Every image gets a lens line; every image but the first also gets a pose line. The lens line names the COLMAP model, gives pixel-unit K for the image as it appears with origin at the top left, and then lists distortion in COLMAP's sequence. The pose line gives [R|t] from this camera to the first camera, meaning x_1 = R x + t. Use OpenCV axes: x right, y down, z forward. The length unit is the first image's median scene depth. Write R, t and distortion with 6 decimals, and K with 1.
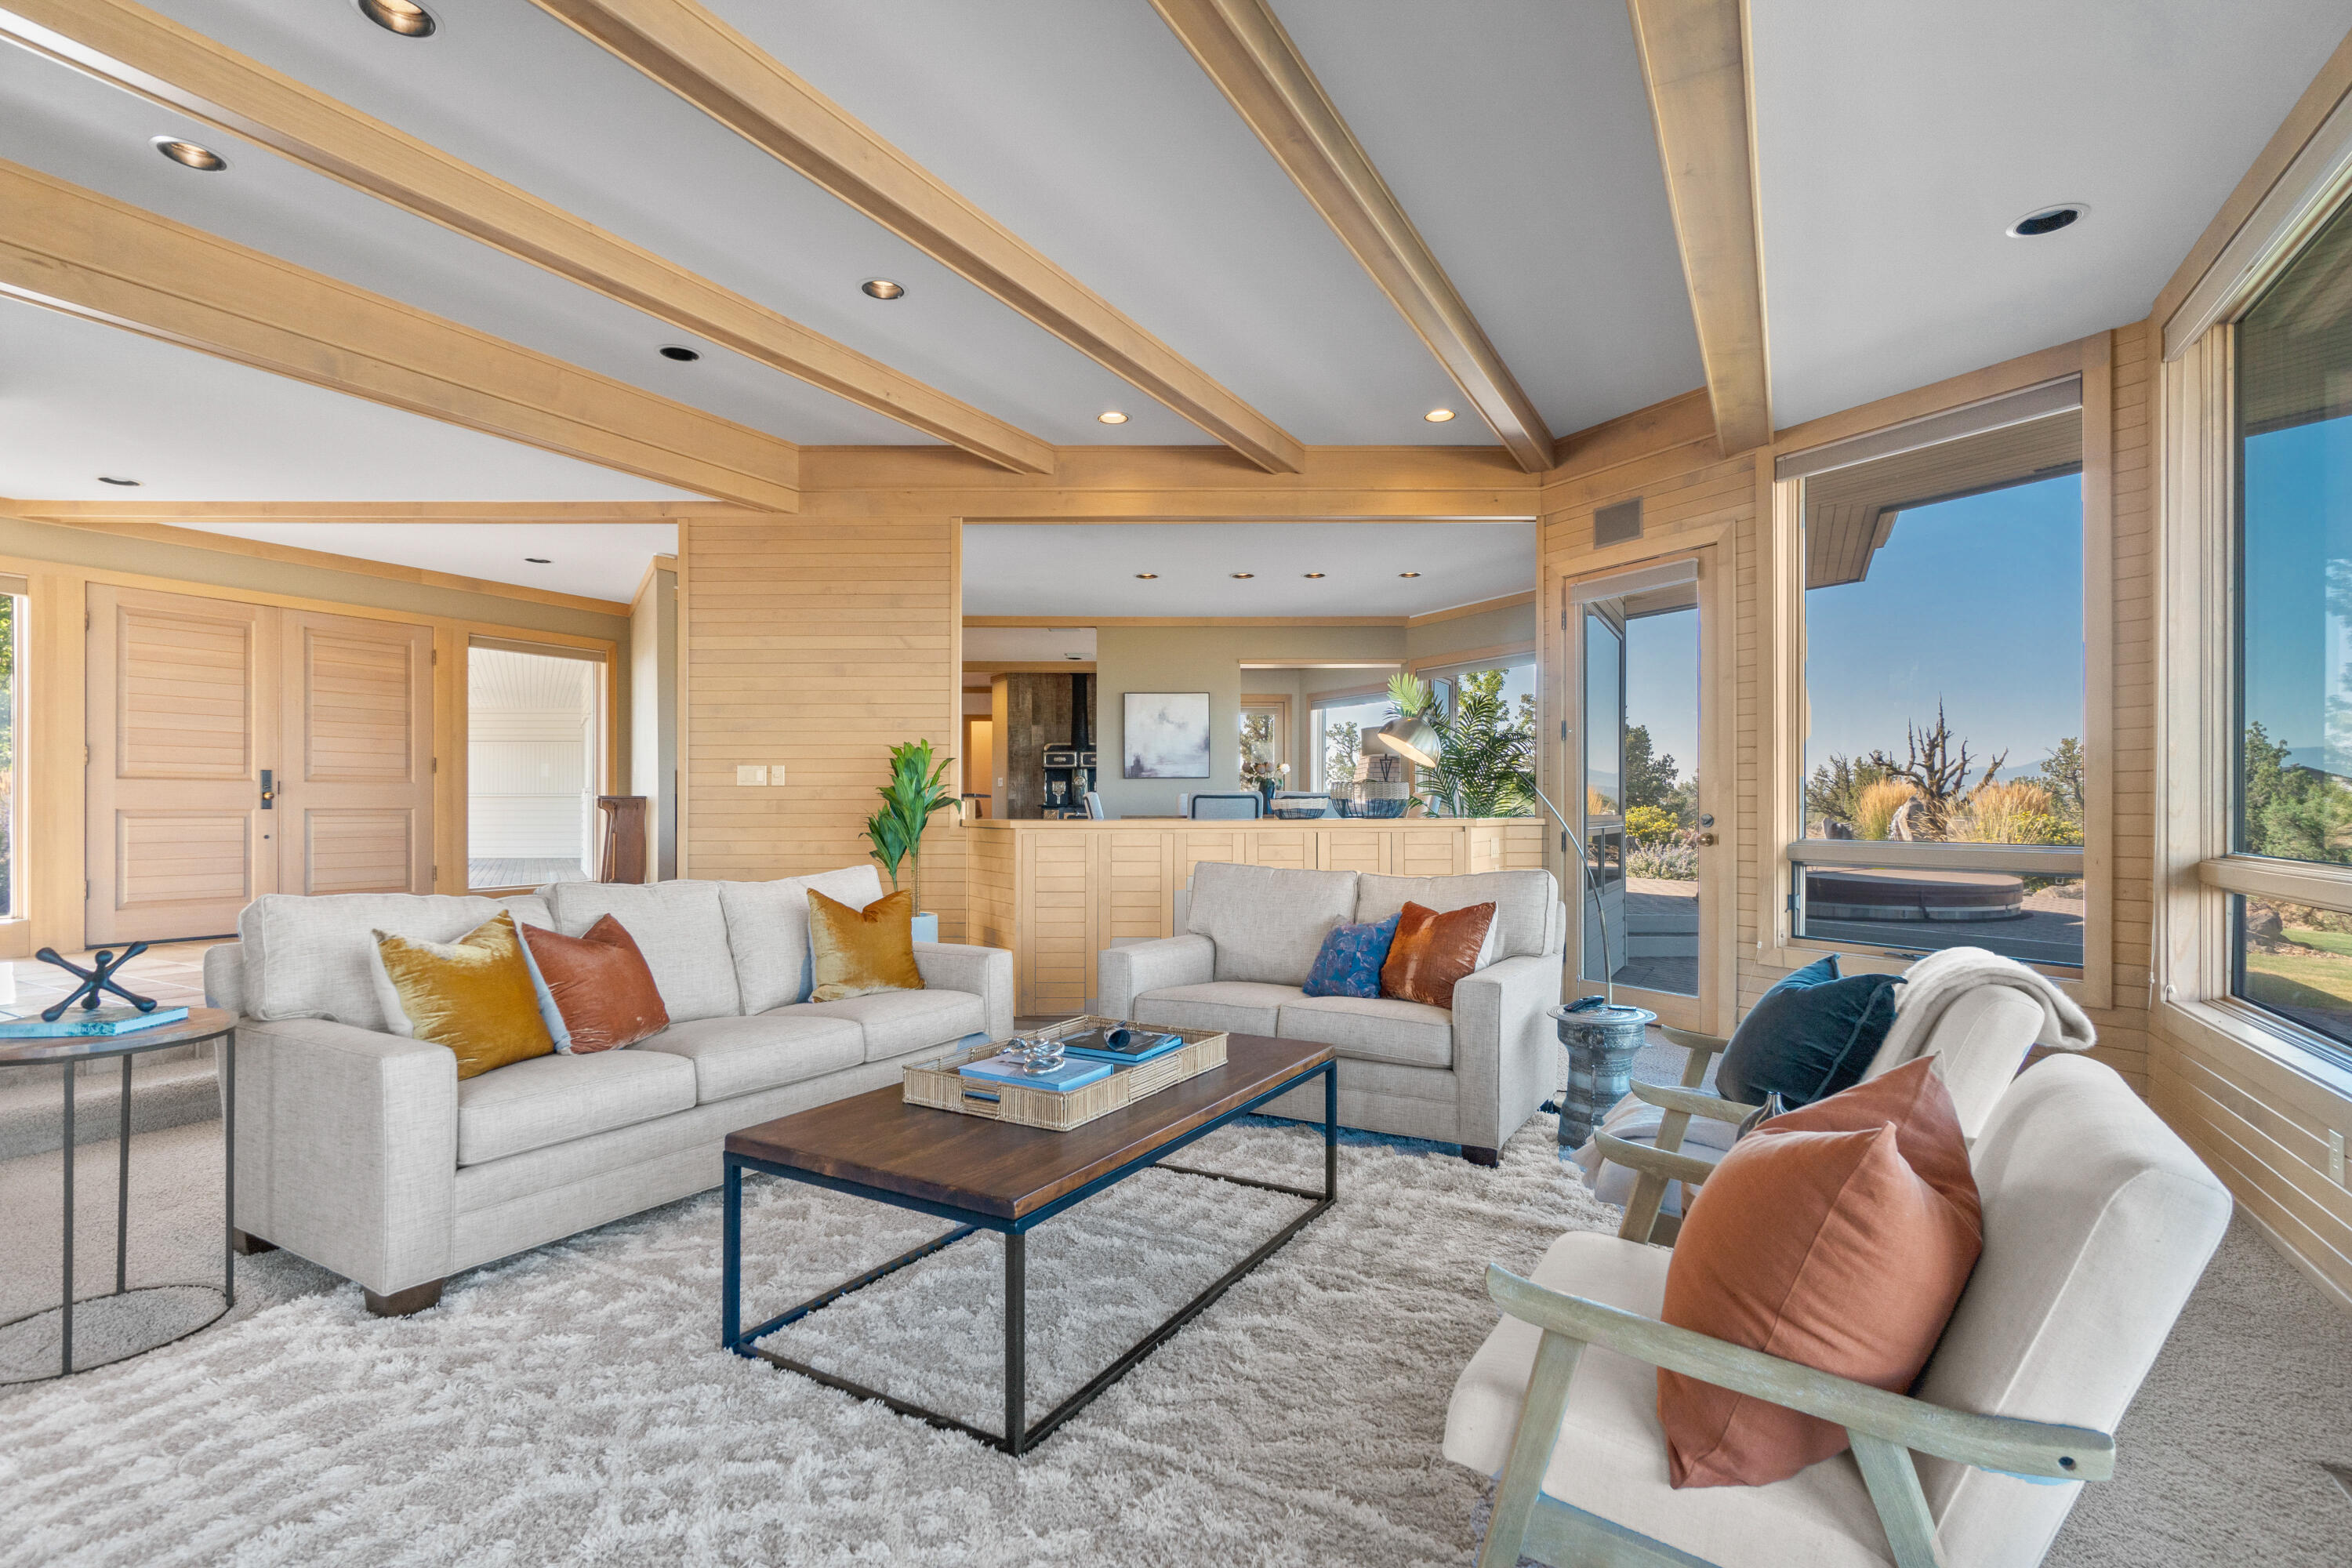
lens RADIAL K [[1097.2, 0, 1189.6], [0, 1097.2, 797.1], [0, 0, 1]] dist [0.000738, 0.000066]
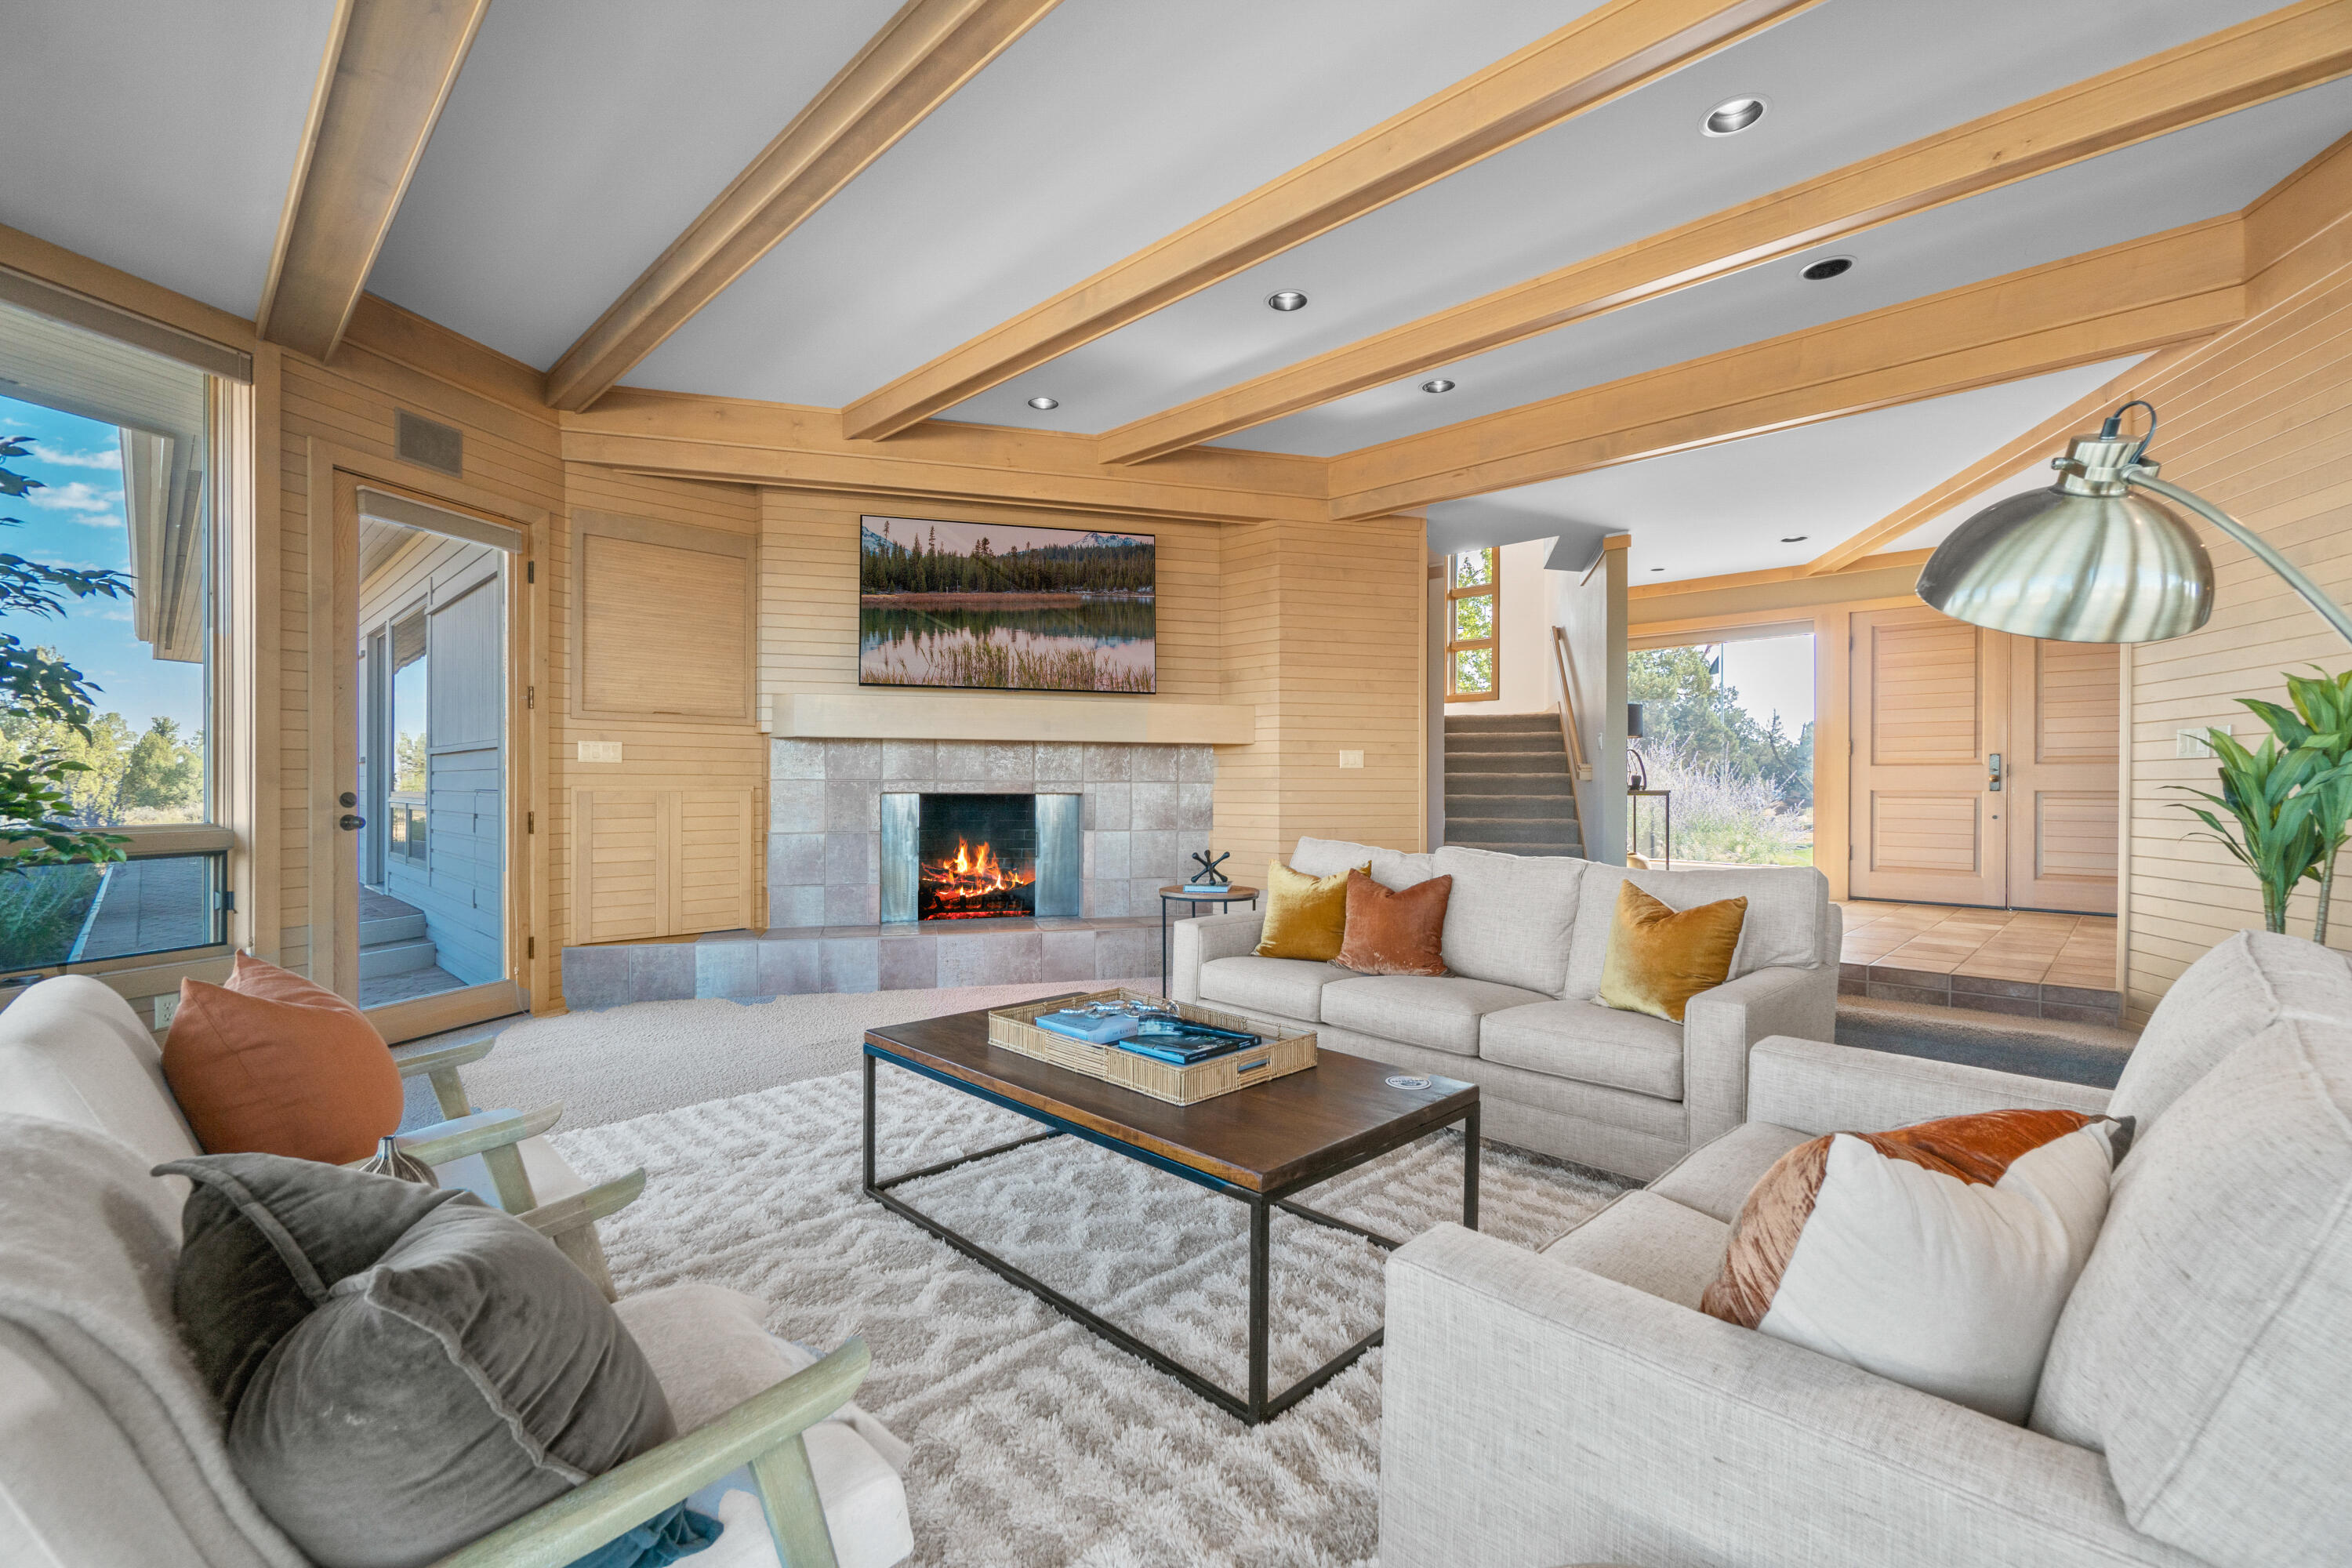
lens RADIAL K [[1000.2, 0, 1176.0], [0, 1000.2, 784.0], [0, 0, 1]] dist [-0.001180, -0.000321]
pose [[-0.258012, -0.002259, -0.966139, 0.420121], [0.002699, 0.999992, -0.003058, 0.006786], [0.966138, -0.003396, -0.258003, 0.676188]]
